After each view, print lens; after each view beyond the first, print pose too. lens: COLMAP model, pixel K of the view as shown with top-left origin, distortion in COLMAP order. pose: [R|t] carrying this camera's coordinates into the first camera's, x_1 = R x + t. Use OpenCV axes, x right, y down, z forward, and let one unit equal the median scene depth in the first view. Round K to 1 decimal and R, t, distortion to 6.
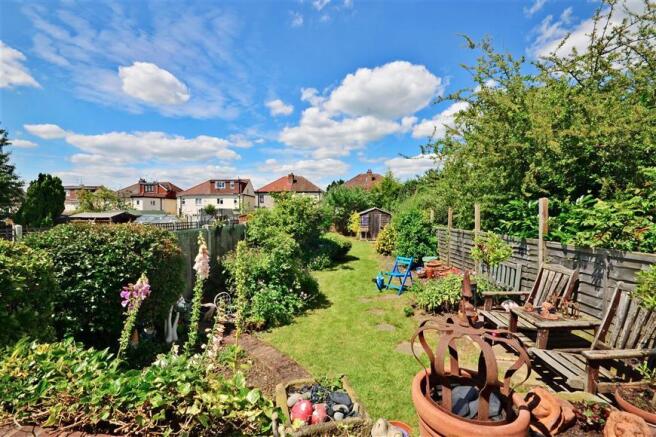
lens RADIAL K [[285.6, 0, 328.0], [0, 285.6, 218.5], [0, 0, 1]] dist [-0.011280, -0.000425]
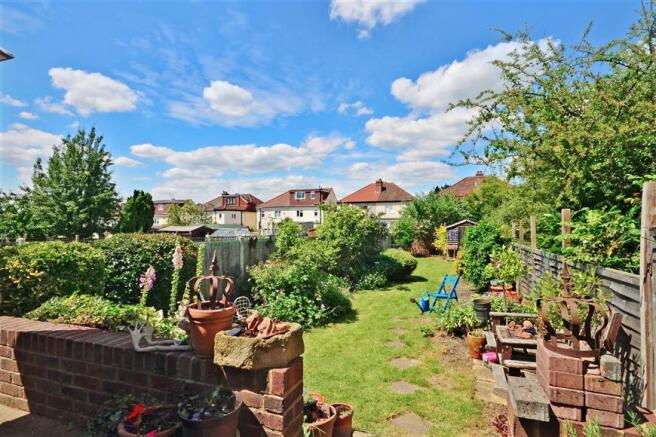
lens RADIAL K [[347.9, 0, 328.0], [0, 347.9, 218.5], [0, 0, 1]] dist [0.002929, 0.000465]
pose [[0.955750, -0.007374, -0.294089, 0.152408], [-0.005312, 0.999090, -0.042315, 0.003025], [0.294133, 0.042004, 0.954841, -0.096613]]
